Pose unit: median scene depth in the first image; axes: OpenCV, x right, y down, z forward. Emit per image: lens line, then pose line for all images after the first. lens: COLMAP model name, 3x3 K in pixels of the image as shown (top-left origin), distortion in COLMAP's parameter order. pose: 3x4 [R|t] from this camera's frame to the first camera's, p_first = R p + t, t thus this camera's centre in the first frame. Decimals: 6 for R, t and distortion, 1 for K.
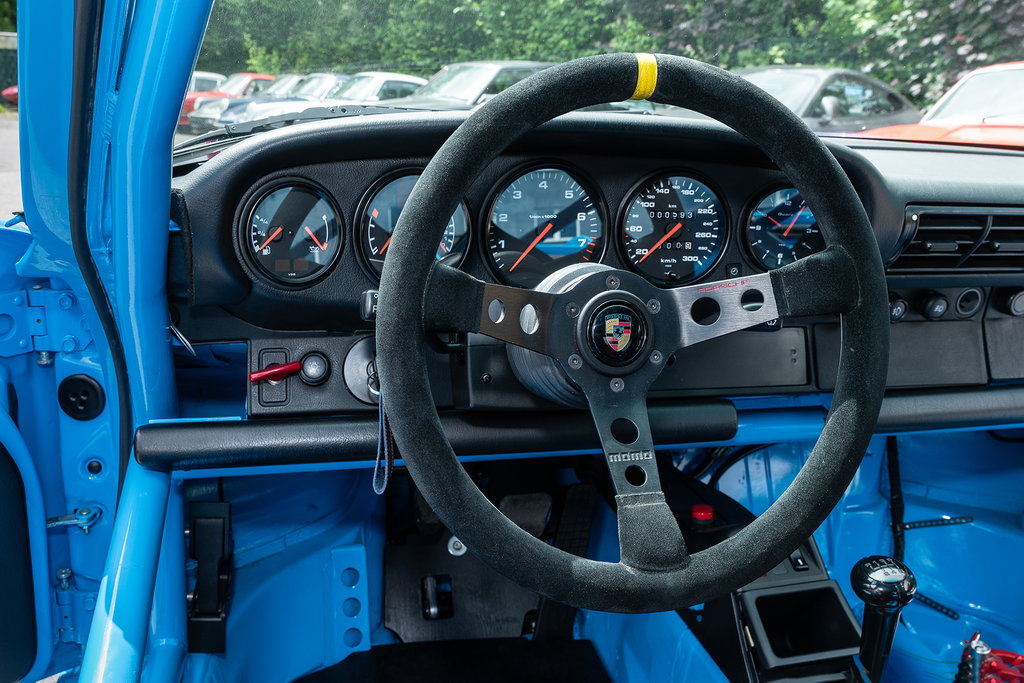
lens RADIAL K [[851.7, 0, 490.8], [0, 851.7, 348.8], [0, 0, 1]] dist [0.001893, 0.008614]
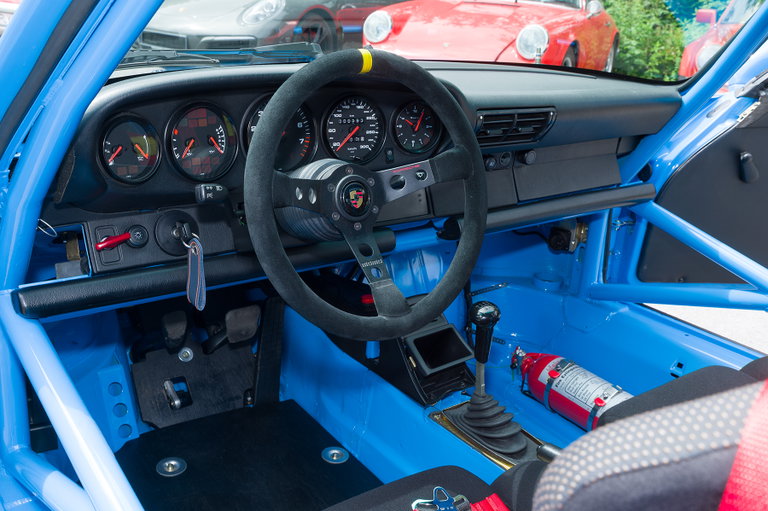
lens RADIAL K [[763.6, 0, 383.4], [0, 763.6, 257.9], [0, 0, 1]] dist [0.010087, 0.000000]
pose [[0.918741, -0.120933, 0.375886, -0.326115], [0.086532, 0.990469, 0.107159, -0.047117], [-0.385262, -0.065925, 0.920449, -0.417056]]
